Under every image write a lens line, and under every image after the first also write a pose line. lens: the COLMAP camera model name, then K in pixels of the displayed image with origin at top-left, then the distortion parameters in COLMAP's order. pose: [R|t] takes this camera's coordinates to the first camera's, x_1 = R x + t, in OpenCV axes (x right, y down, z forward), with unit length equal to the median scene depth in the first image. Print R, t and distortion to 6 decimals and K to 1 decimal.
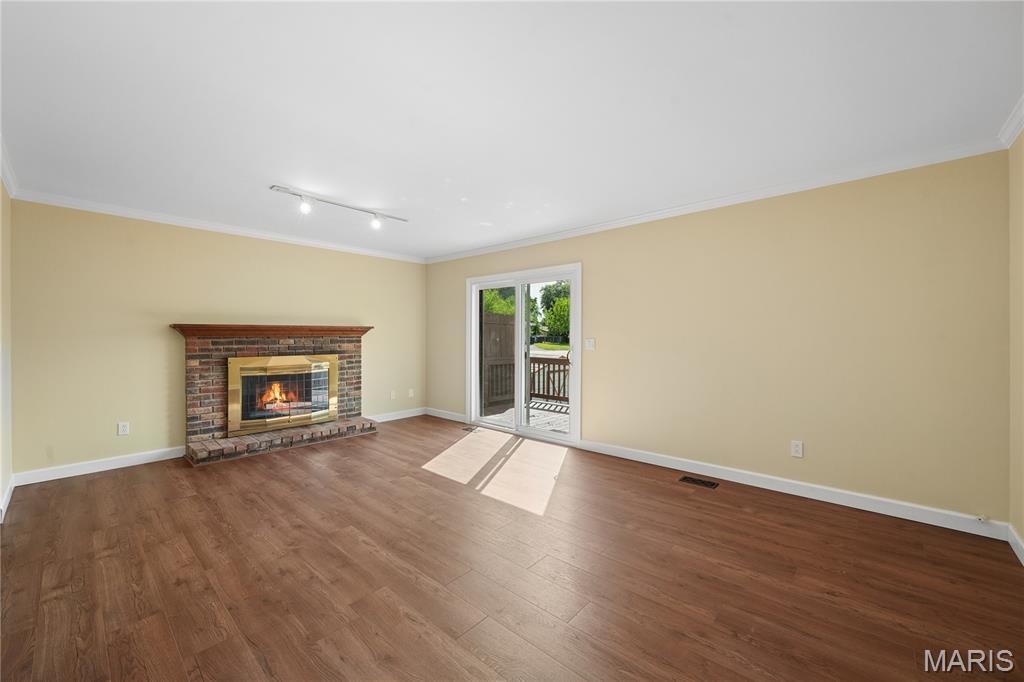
lens RADIAL K [[392.7, 0, 504.8], [0, 392.7, 338.9], [0, 0, 1]] dist [-0.001013, 0.000108]
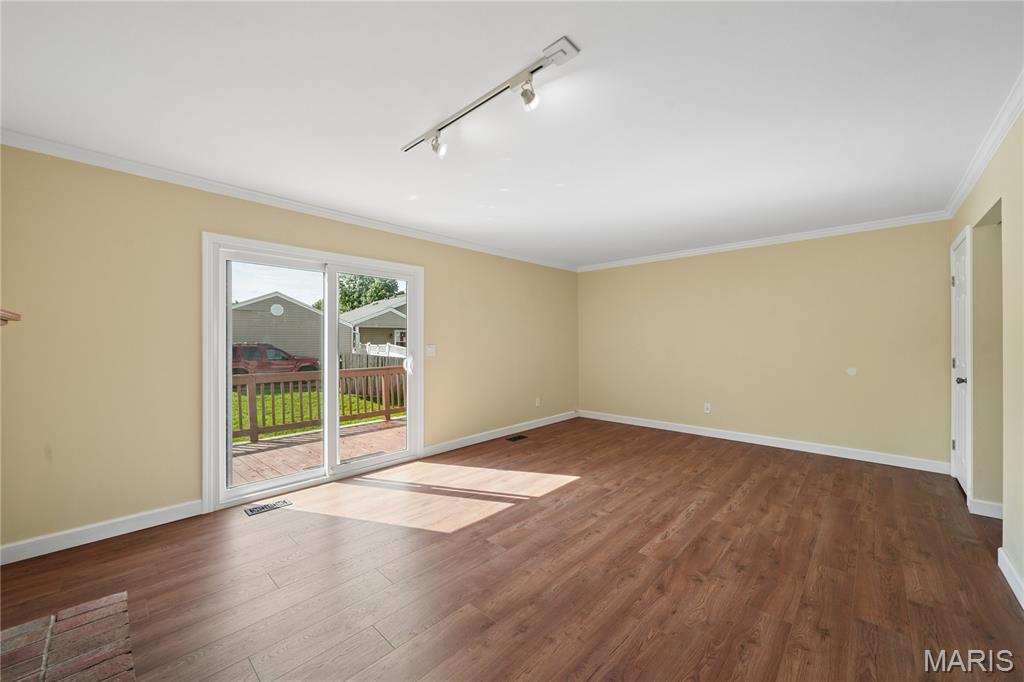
lens RADIAL K [[392.7, 0, 504.3], [0, 392.7, 340.7], [0, 0, 1]] dist [-0.001013, 0.000108]
pose [[0.022635, 0.000266, 0.999744, -1.308960], [0.007716, 0.999970, -0.000441, -0.015856], [-0.999714, 0.007724, 0.022632, 1.287656]]
